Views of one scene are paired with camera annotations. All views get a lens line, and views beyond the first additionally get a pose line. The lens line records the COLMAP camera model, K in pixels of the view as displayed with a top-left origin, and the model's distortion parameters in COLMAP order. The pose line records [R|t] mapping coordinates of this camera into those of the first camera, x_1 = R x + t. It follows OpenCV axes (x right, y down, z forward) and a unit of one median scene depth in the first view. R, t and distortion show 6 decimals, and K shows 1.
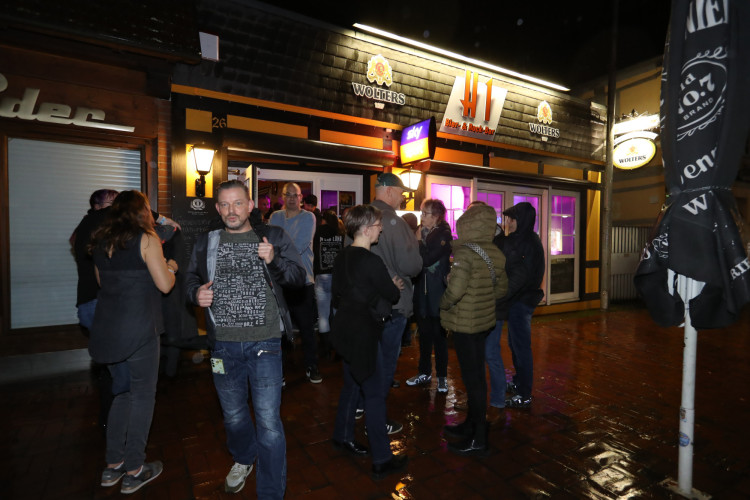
lens RADIAL K [[335.6, 0, 370.1], [0, 335.6, 246.3], [0, 0, 1]] dist [0.001273, -0.000187]
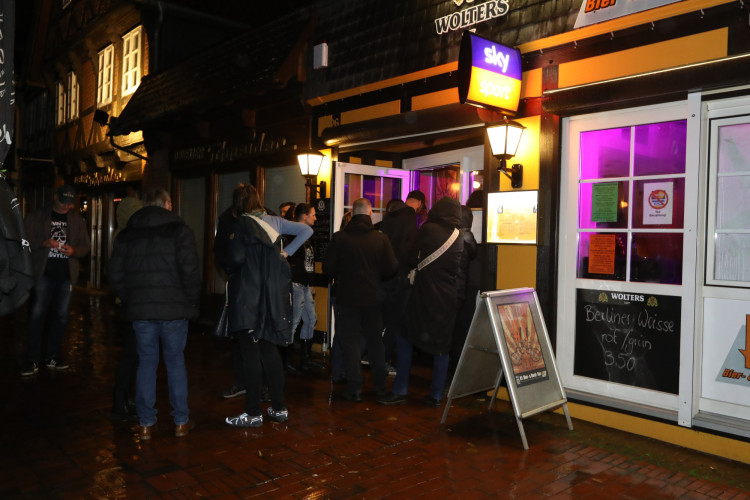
lens RADIAL K [[591.9, 0, 375.0], [0, 591.9, 250.0], [0, 0, 1]] dist [-0.004034, -0.004235]
pose [[0.280487, 0.018174, -0.959686, 1.147887], [-0.044571, 0.998989, 0.005892, -0.001869], [0.958822, 0.041121, 0.281013, 0.555613]]
